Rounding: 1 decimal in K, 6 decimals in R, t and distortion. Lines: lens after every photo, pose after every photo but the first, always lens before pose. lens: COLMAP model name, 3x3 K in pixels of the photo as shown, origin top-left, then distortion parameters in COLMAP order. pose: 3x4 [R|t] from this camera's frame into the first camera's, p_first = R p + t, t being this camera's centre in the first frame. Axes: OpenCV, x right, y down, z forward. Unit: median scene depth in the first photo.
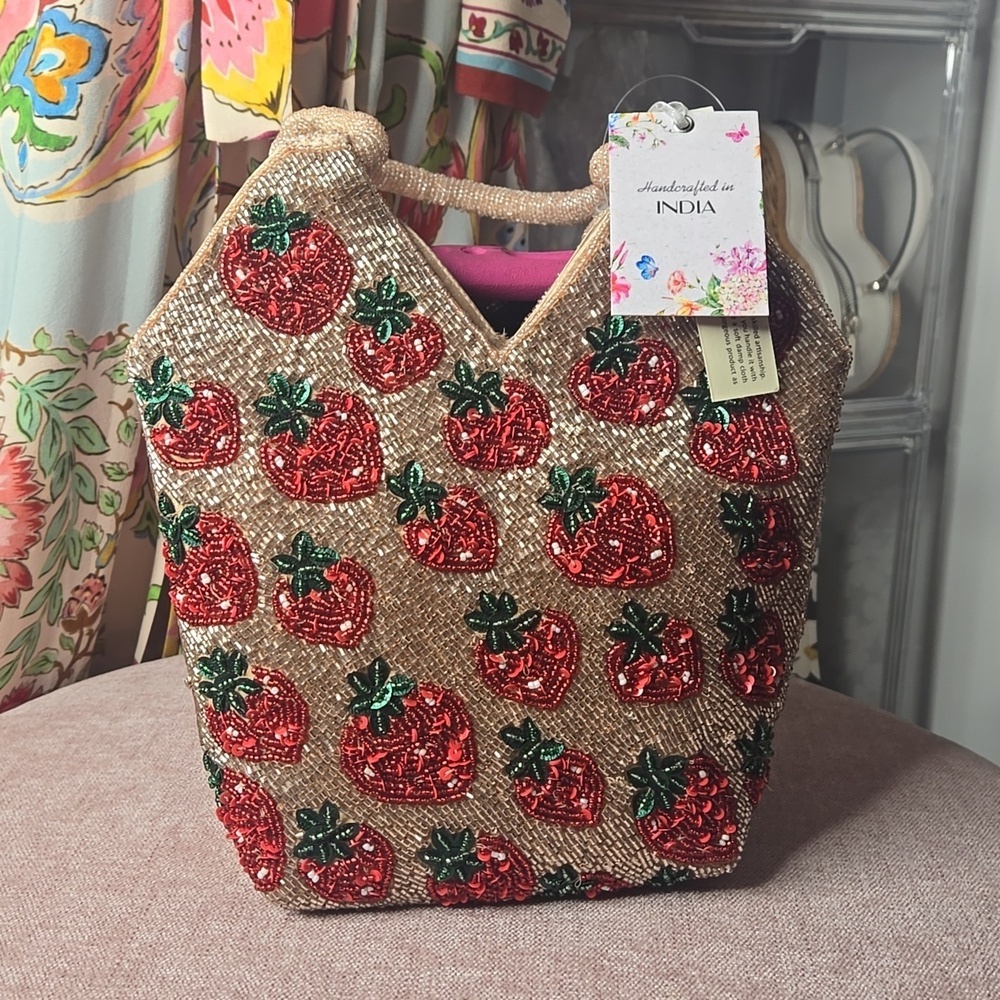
lens RADIAL K [[1501.0, 0, 500.0], [0, 1501.0, 500.0], [0, 0, 1]] dist [0.037909, -0.109430]
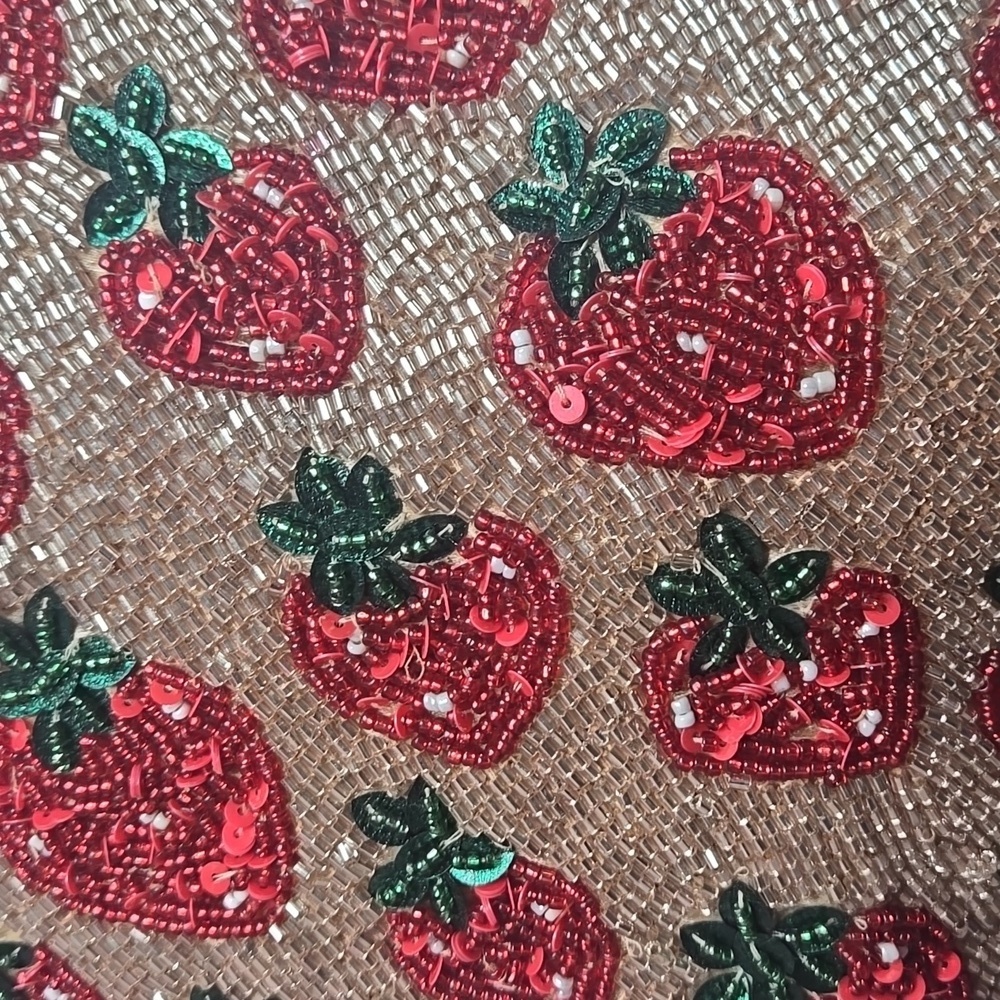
lens RADIAL K [[1501.0, 0, 500.0], [0, 1501.0, 500.0], [0, 0, 1]] dist [0.037909, -0.109430]
pose [[0.961989, 0.118144, -0.246209, 0.123119], [-0.046957, 0.959708, 0.277049, -0.030002], [0.269020, -0.254957, 0.928776, 0.663565]]
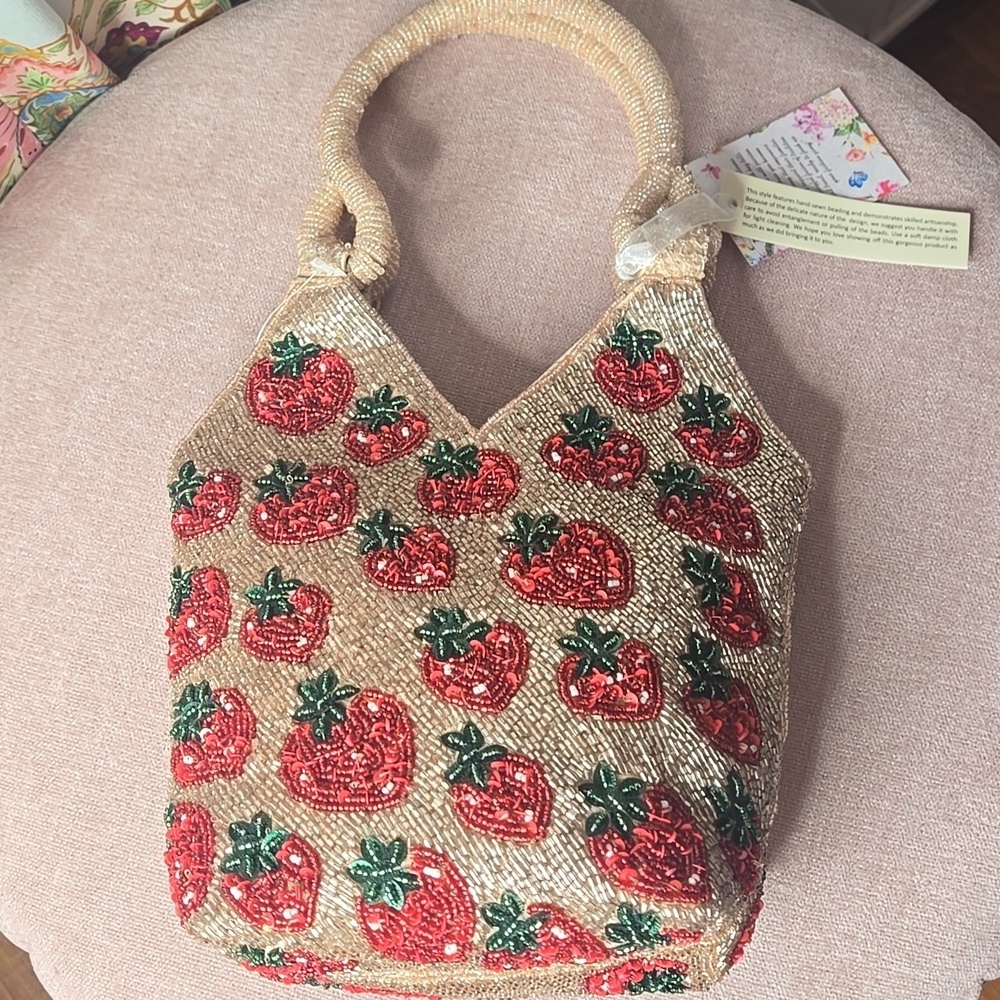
lens RADIAL K [[1501.0, 0, 500.0], [0, 1501.0, 500.0], [0, 0, 1]] dist [0.037909, -0.109430]
pose [[0.977919, -0.058416, -0.200654, 0.235366], [-0.057165, 0.848750, -0.525695, 0.522039], [0.201014, 0.525558, 0.826669, 0.136150]]
